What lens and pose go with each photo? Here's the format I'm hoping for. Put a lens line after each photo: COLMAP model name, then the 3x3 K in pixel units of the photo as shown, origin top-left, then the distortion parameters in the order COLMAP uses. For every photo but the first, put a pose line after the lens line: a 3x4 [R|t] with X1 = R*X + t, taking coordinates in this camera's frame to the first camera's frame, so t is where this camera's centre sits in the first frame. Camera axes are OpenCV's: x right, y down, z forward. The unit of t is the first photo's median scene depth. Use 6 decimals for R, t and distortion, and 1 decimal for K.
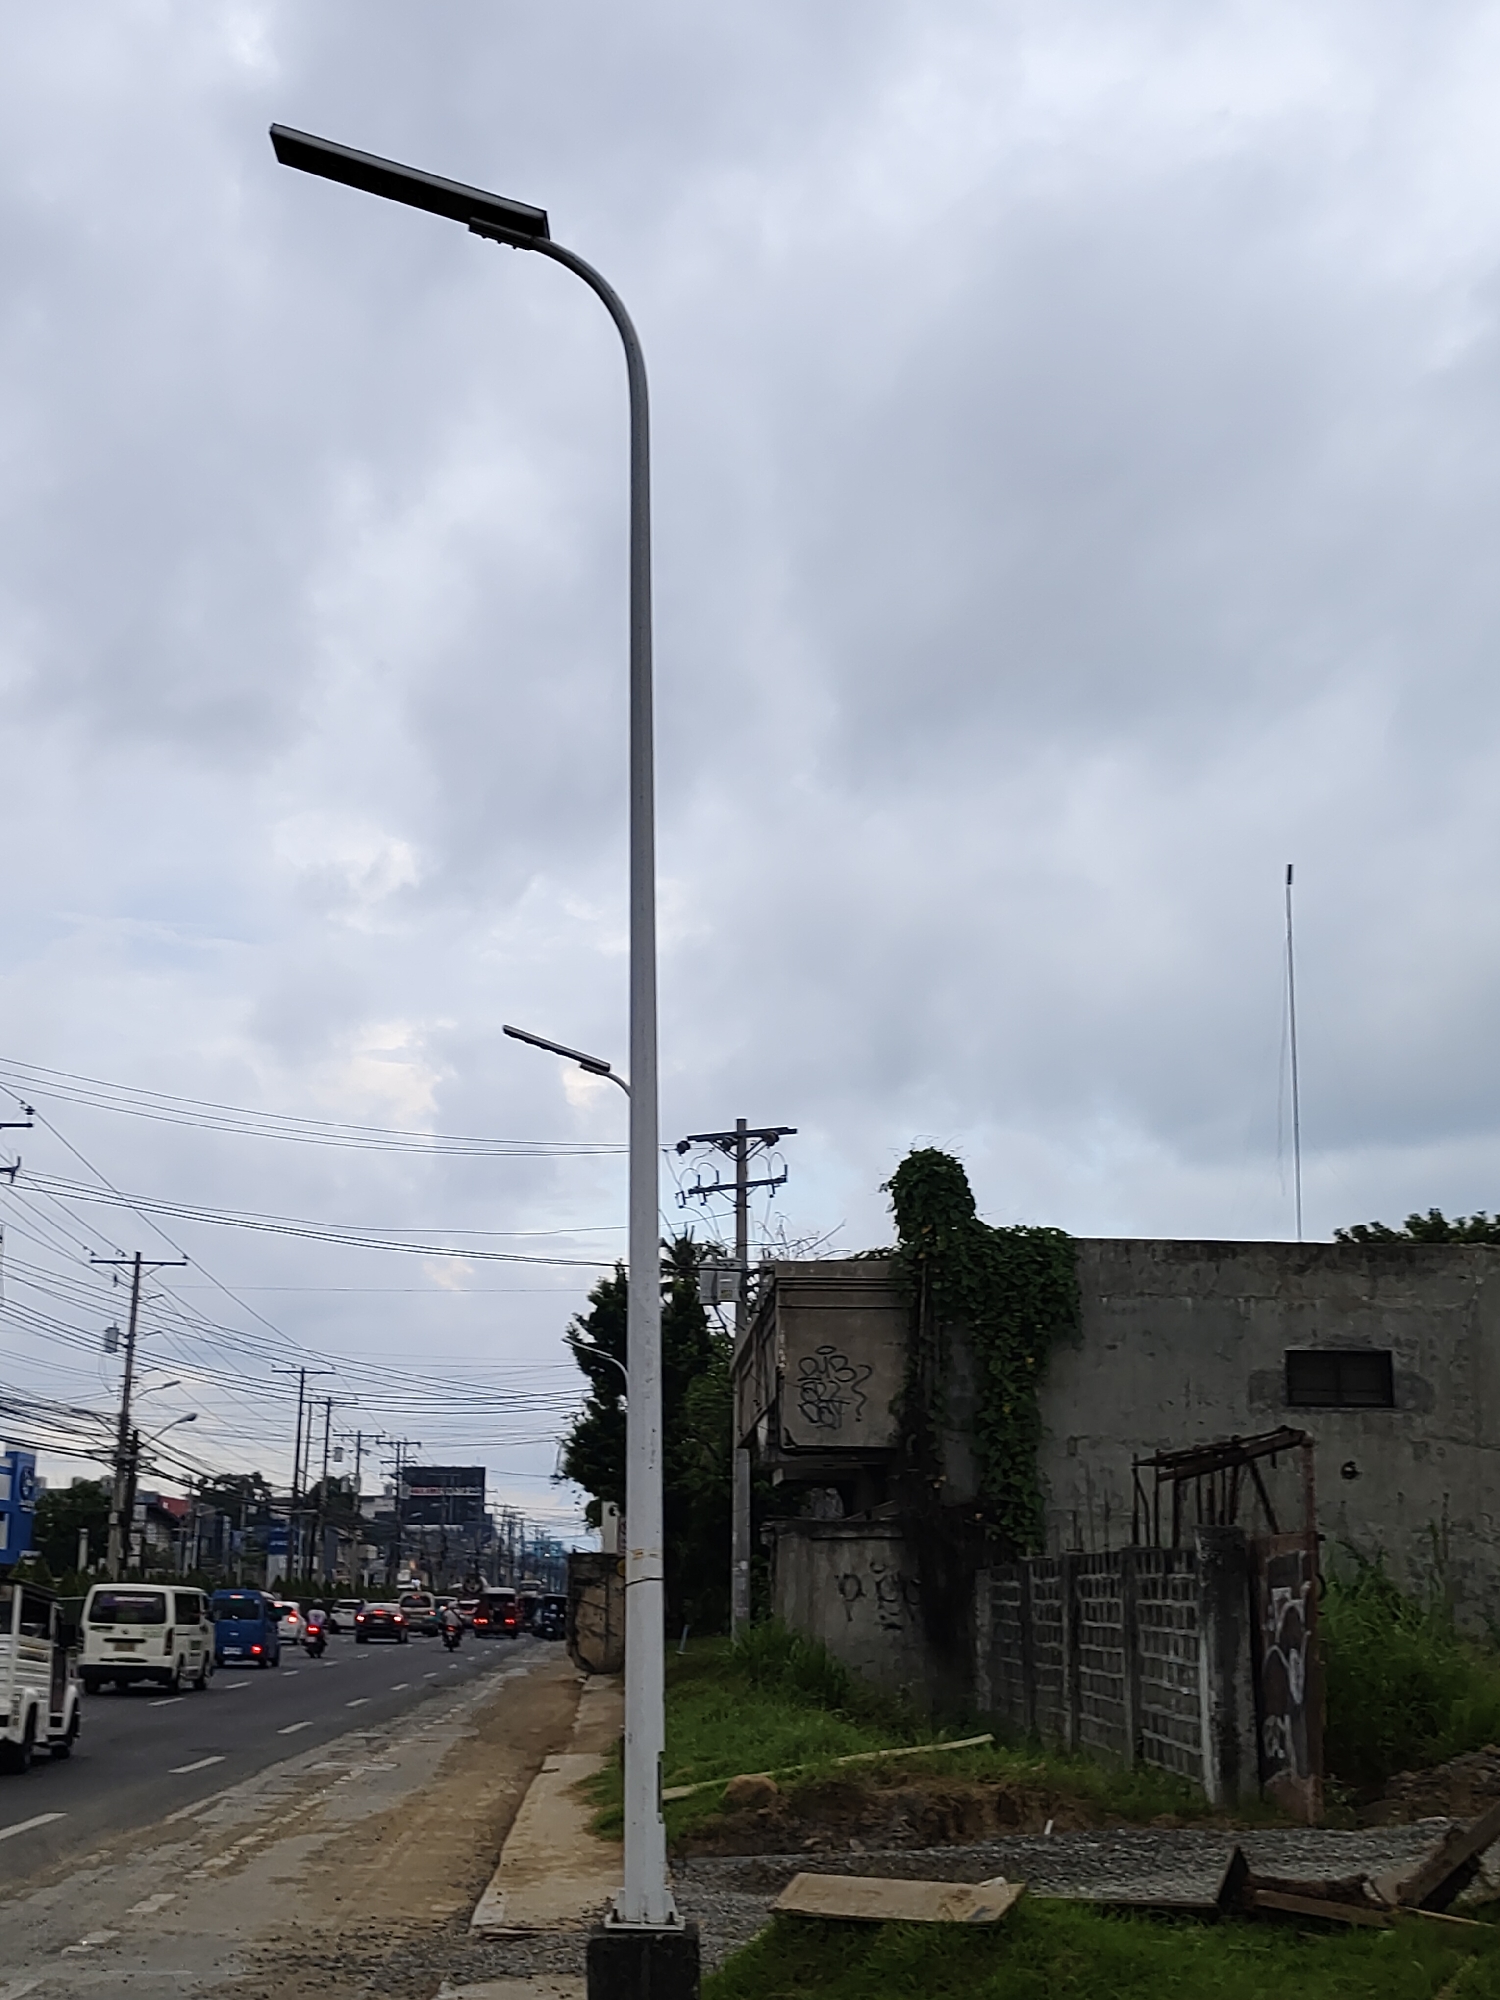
lens RADIAL K [[2758.6, 0, 751.1], [0, 2758.6, 998.3], [0, 0, 1]] dist [0.006755, 0.000000]
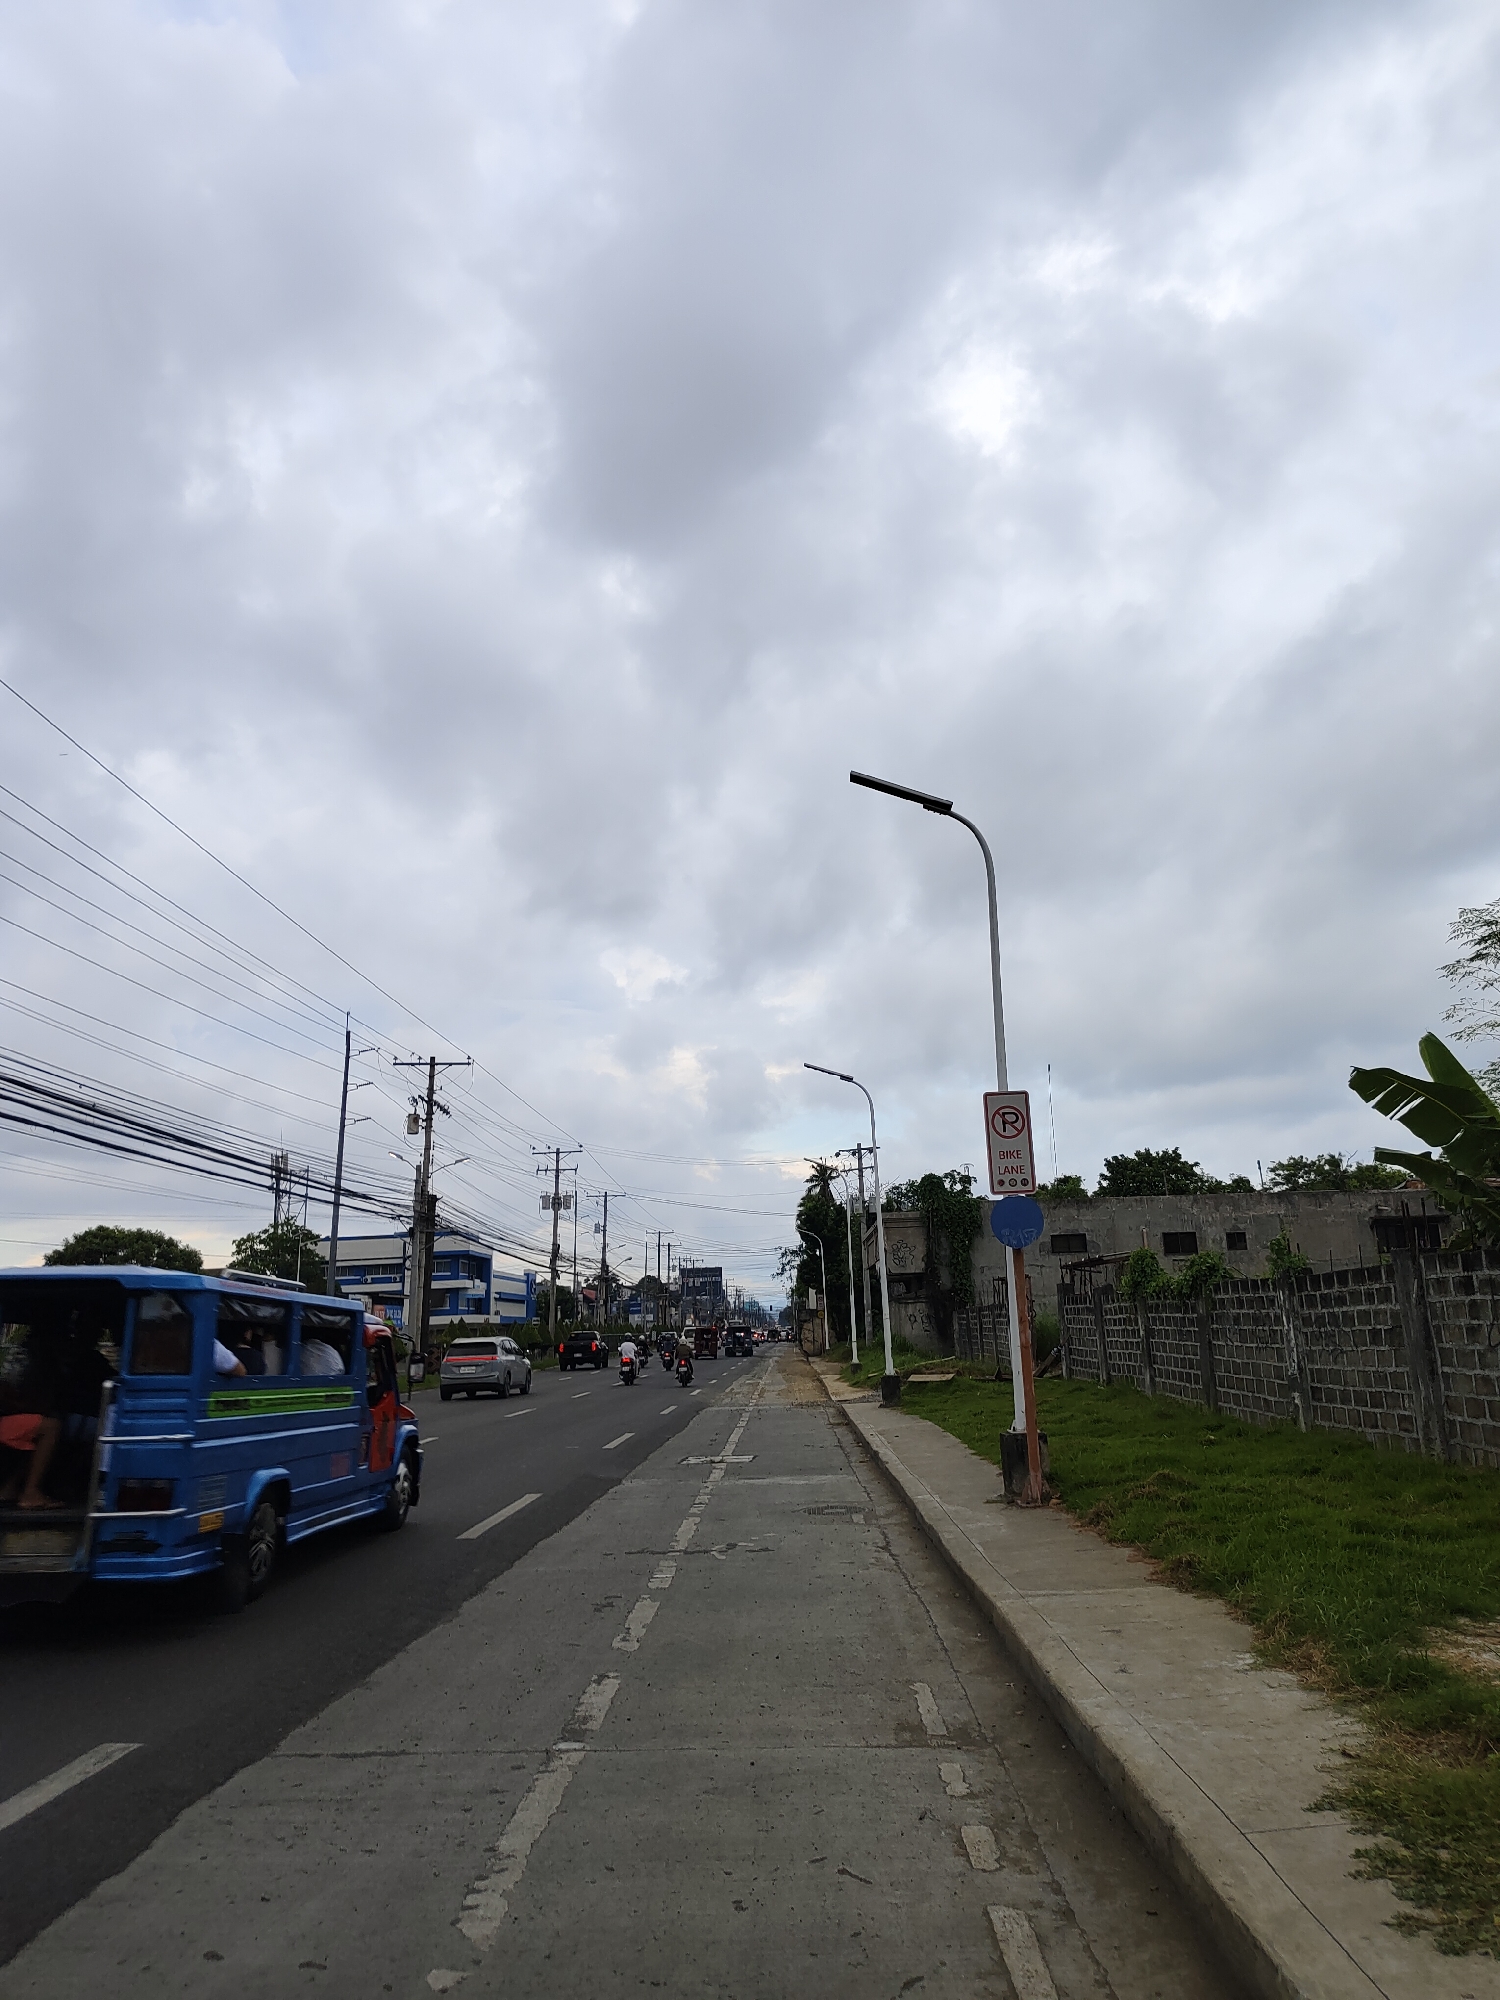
lens RADIAL K [[1392.6, 0, 780.9], [0, 1392.6, 994.8], [0, 0, 1]] dist [0.053150, -0.016509]
pose [[0.998025, -0.049615, -0.038529, -0.019900], [0.048836, 0.998588, -0.020893, -0.074730], [0.039511, 0.018971, 0.999039, -0.349647]]
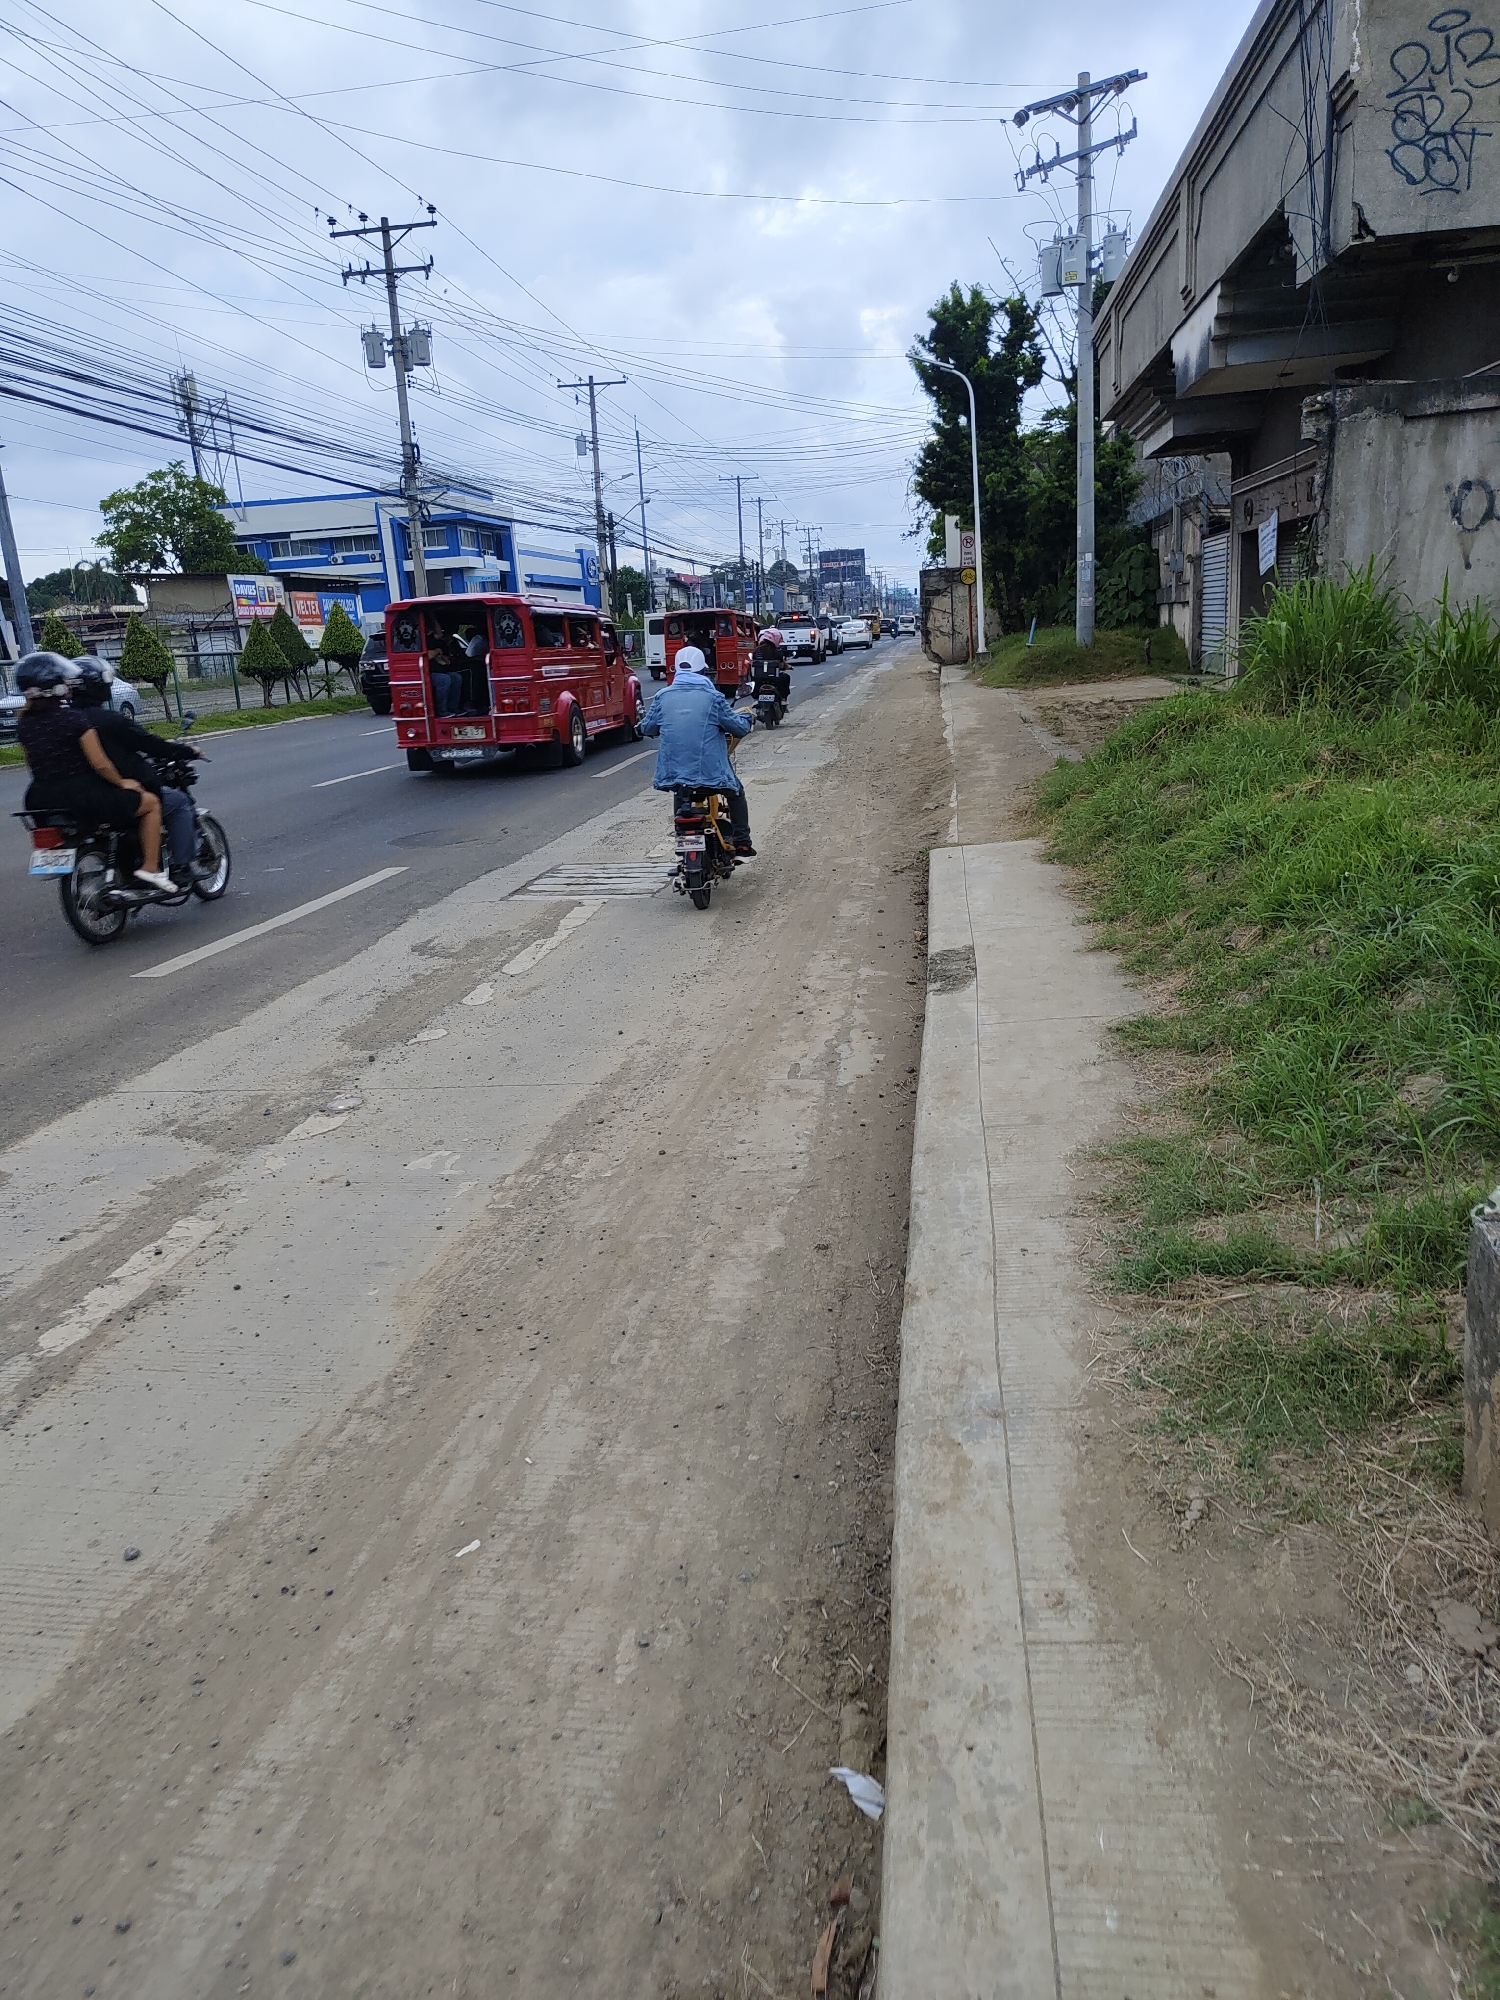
lens RADIAL K [[1392.6, 0, 765.3], [0, 1392.6, 961.9], [0, 0, 1]] dist [0.053150, -0.016509]
pose [[0.983901, -0.026004, -0.176815, -0.033002], [0.100933, 0.897321, 0.429682, 0.097050], [0.147486, -0.440611, 0.885500, 0.419563]]
